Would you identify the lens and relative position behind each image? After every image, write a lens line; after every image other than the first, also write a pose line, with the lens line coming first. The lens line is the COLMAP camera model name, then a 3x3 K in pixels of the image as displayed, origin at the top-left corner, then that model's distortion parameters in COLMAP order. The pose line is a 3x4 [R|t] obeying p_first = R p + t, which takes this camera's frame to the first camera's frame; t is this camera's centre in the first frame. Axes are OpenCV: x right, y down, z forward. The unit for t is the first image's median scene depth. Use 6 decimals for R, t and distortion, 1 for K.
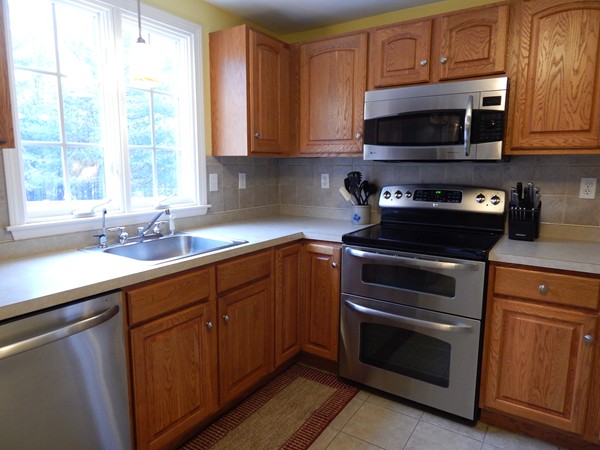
lens RADIAL K [[398.6, 0, 299.9], [0, 398.6, 225.7], [0, 0, 1]] dist [0.002900, -0.009537]
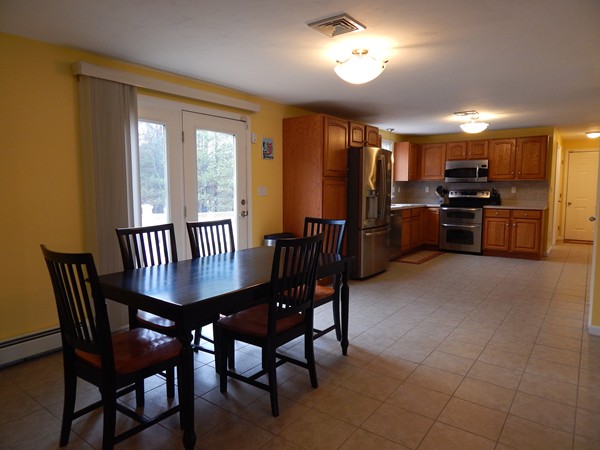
lens RADIAL K [[398.6, 0, 299.8], [0, 398.6, 223.0], [0, 0, 1]] dist [0.002900, -0.009537]
pose [[0.998543, 0.001544, -0.053937, -1.000099], [-0.004662, 0.998322, -0.057720, 0.426090], [0.053757, 0.057888, 0.996875, -2.686316]]
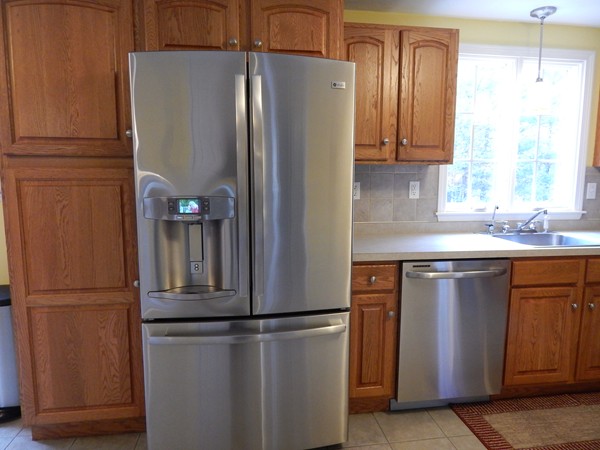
lens RADIAL K [[398.6, 0, 298.4], [0, 398.6, 223.8], [0, 0, 1]] dist [0.002900, -0.009537]
pose [[0.670497, 0.089183, -0.736533, 0.068568], [-0.112249, 0.993515, 0.018115, 0.063267], [0.733372, 0.070529, 0.676159, -0.390602]]
